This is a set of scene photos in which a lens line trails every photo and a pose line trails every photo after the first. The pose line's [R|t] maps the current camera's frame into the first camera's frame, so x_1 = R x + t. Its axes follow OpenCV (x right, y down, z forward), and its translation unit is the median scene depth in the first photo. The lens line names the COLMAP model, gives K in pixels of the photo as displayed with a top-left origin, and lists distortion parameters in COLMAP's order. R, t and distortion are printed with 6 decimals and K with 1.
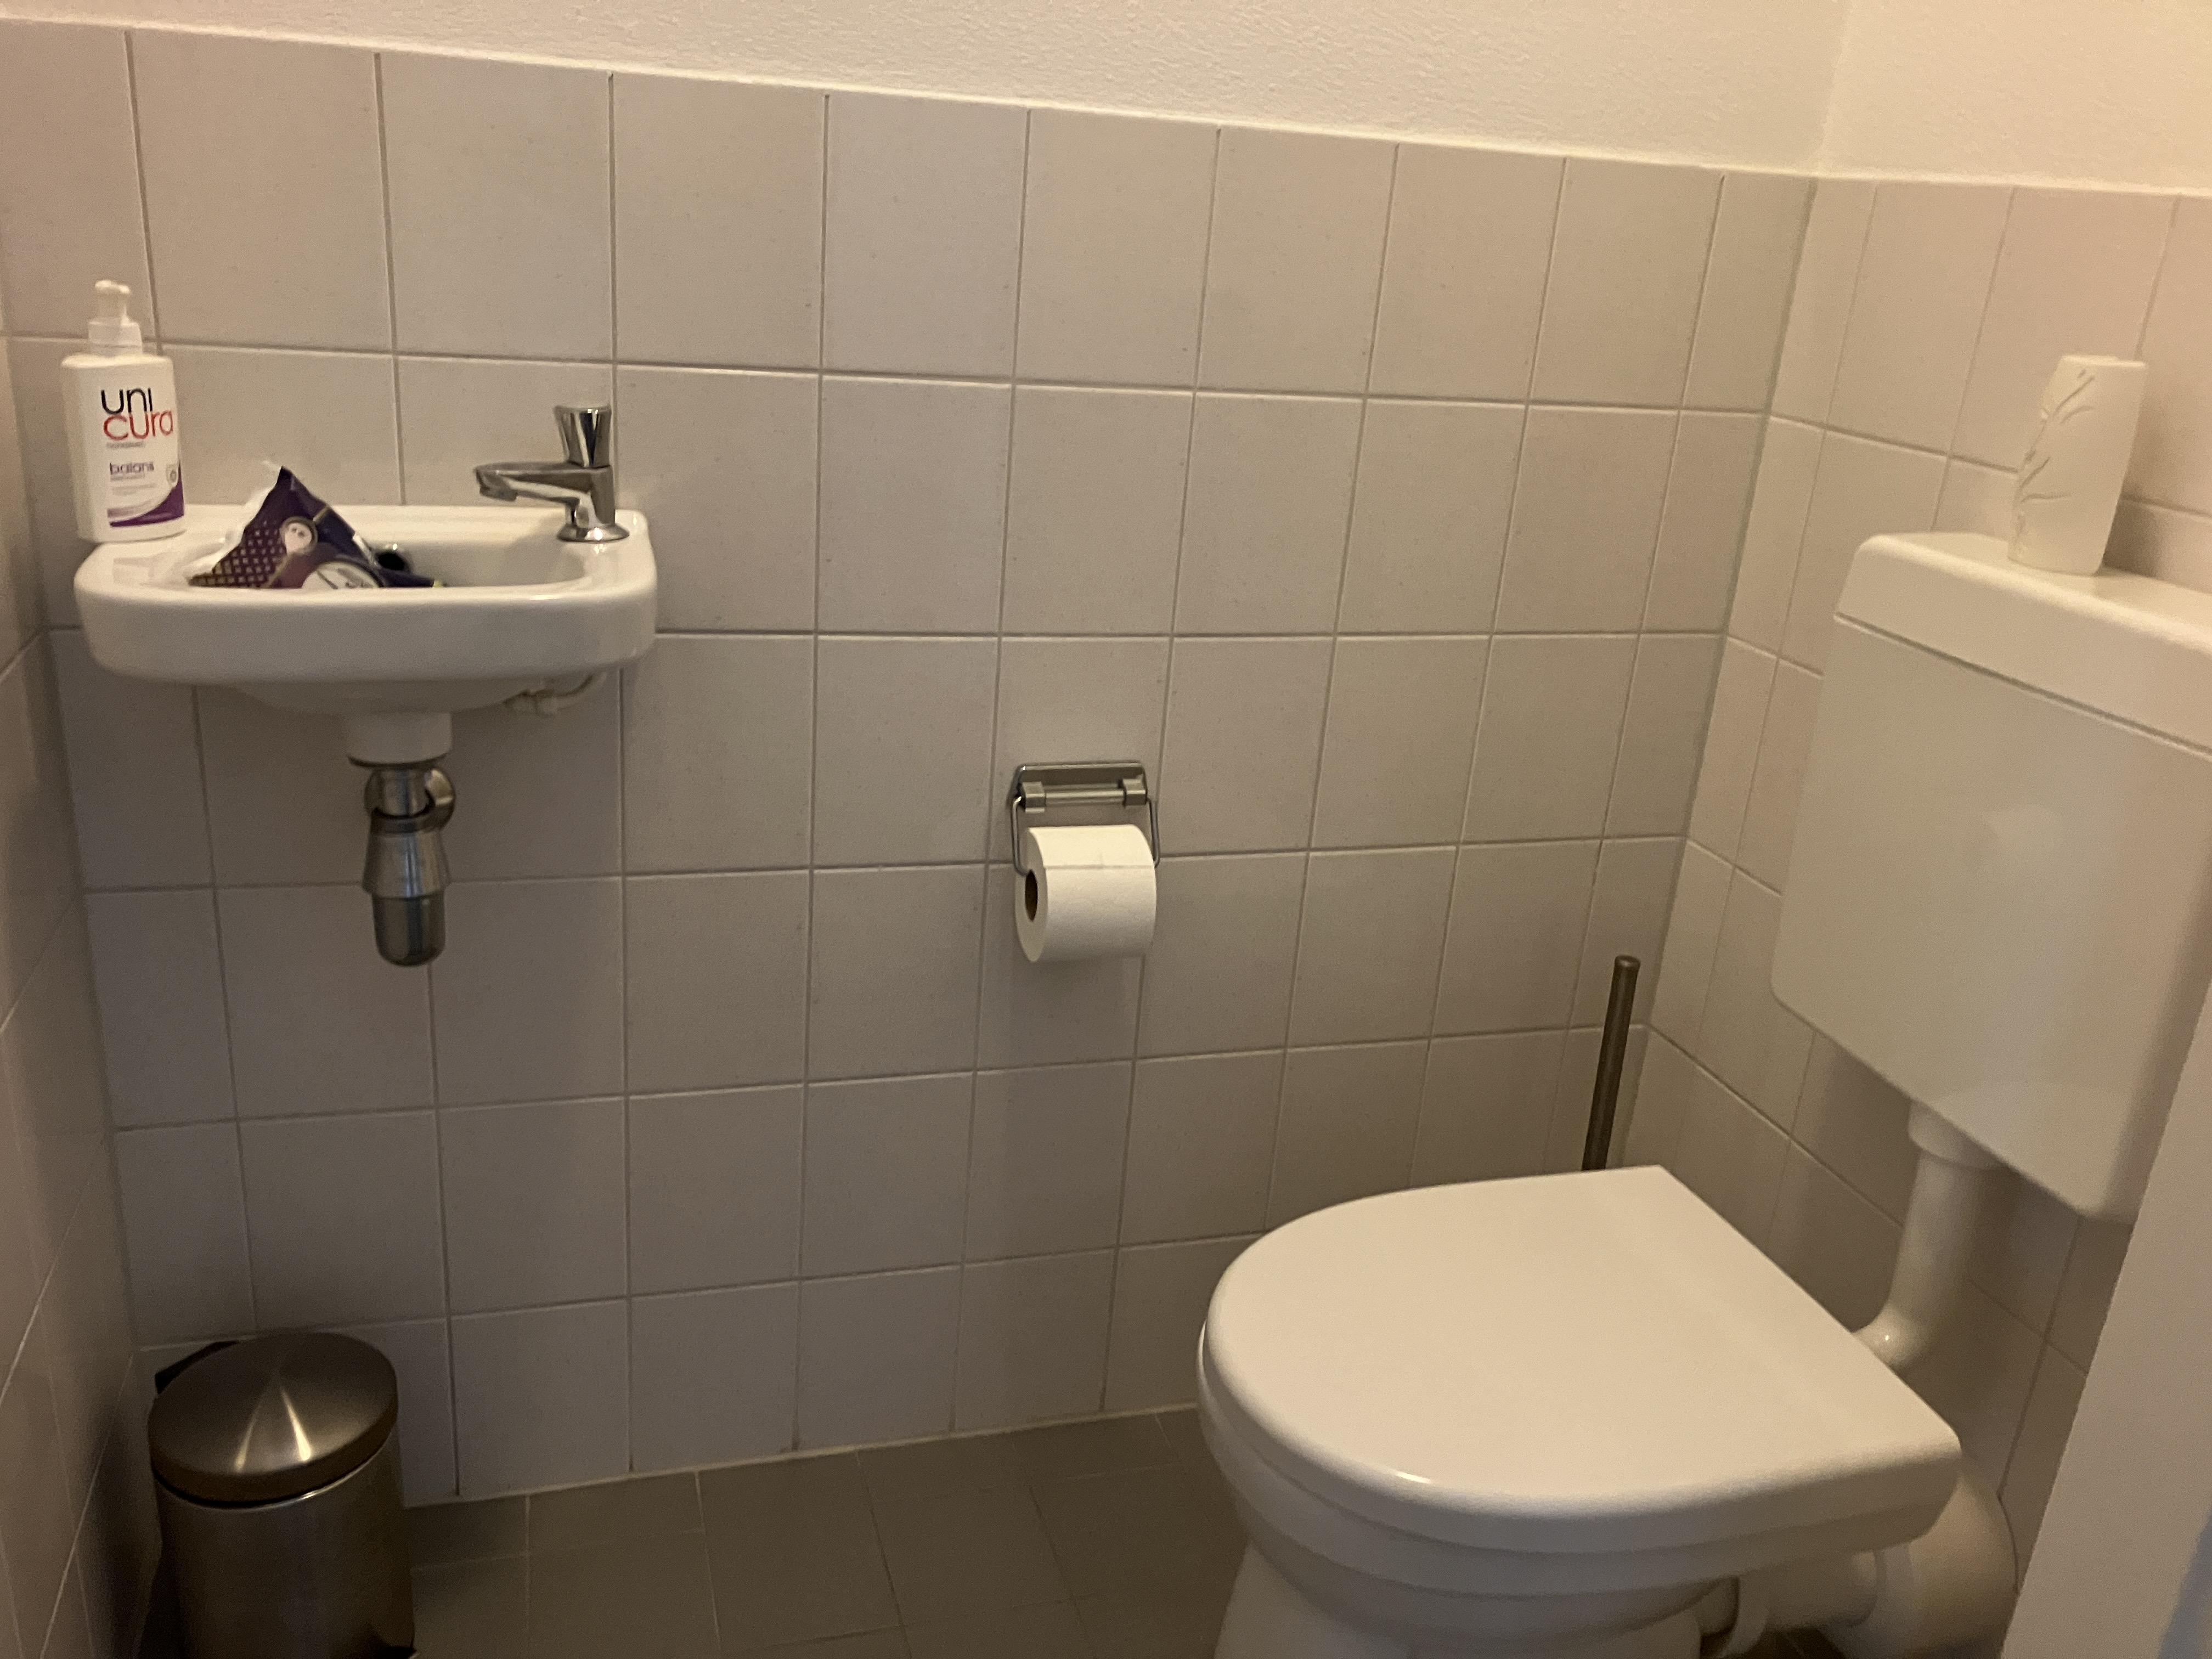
lens RADIAL K [[1824.9, 0, 1110.3], [0, 1824.9, 831.5], [0, 0, 1]] dist [0.036227, -0.042238]
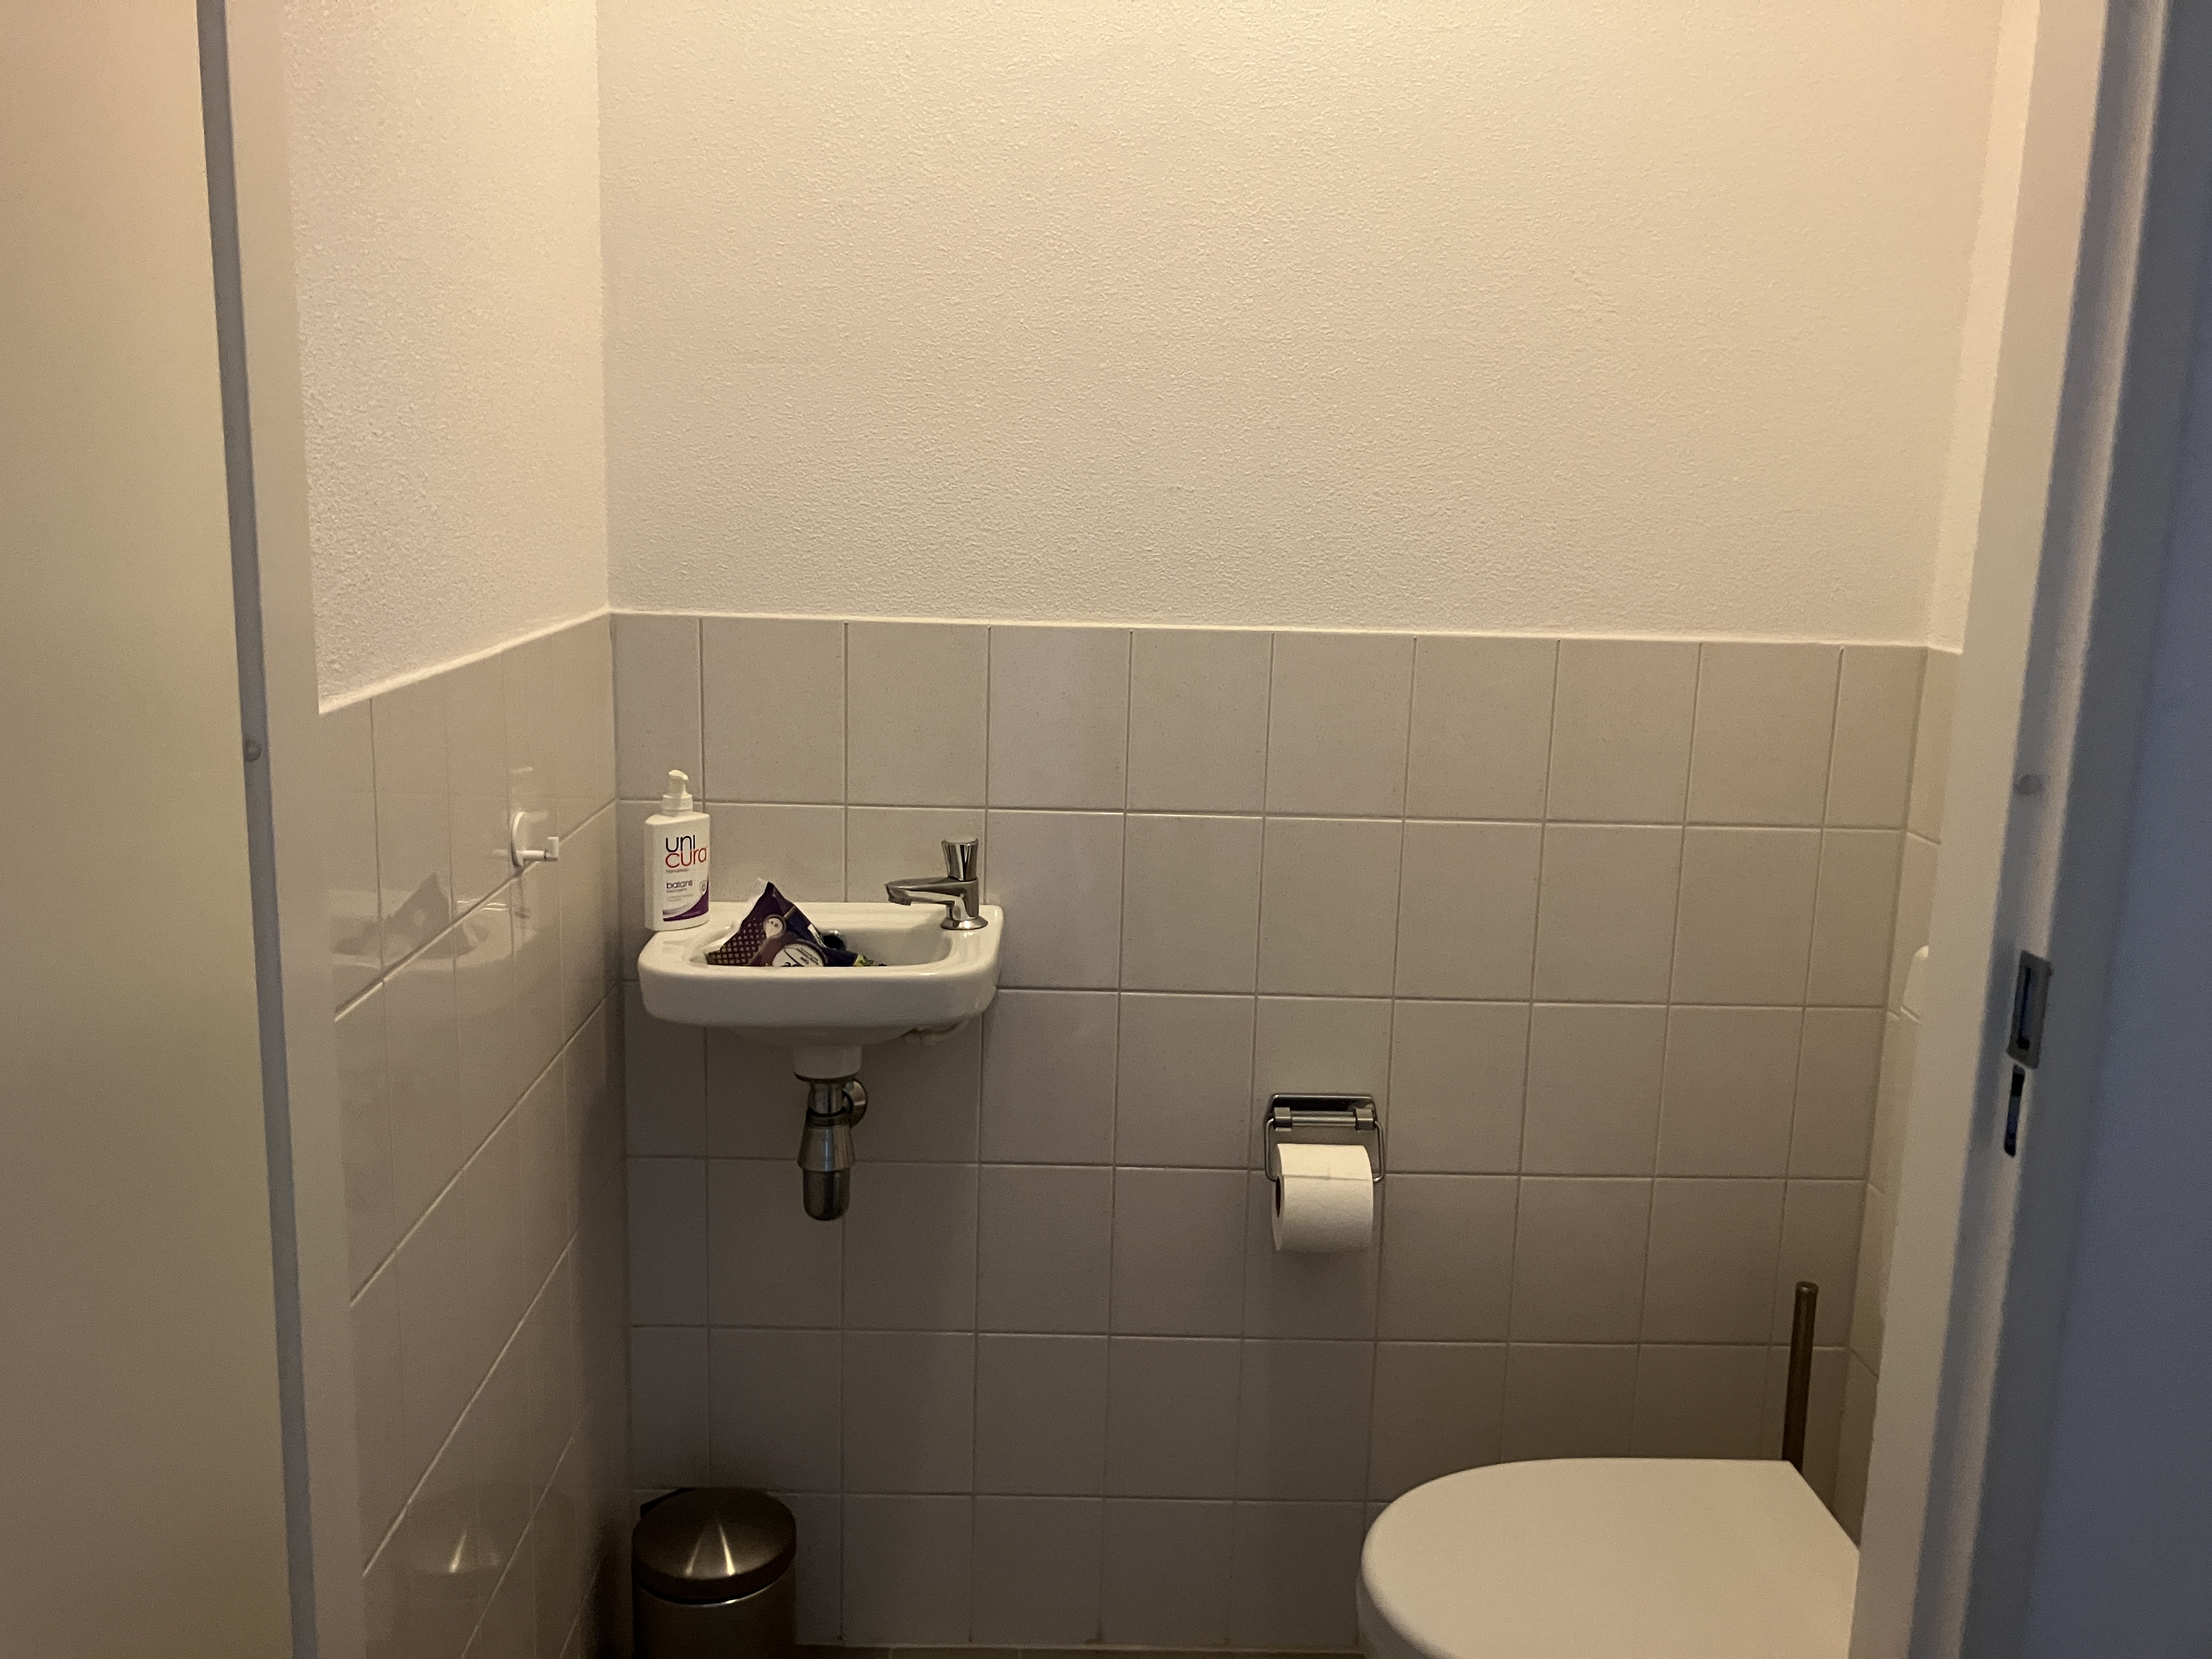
lens RADIAL K [[1824.9, 0, 1108.9], [0, 1824.9, 818.5], [0, 0, 1]] dist [0.036227, -0.042238]
pose [[0.965453, 0.006427, -0.260499, 0.193707], [-0.049540, 0.985990, -0.159278, -0.018792], [0.255825, 0.166681, 0.952245, -0.342095]]
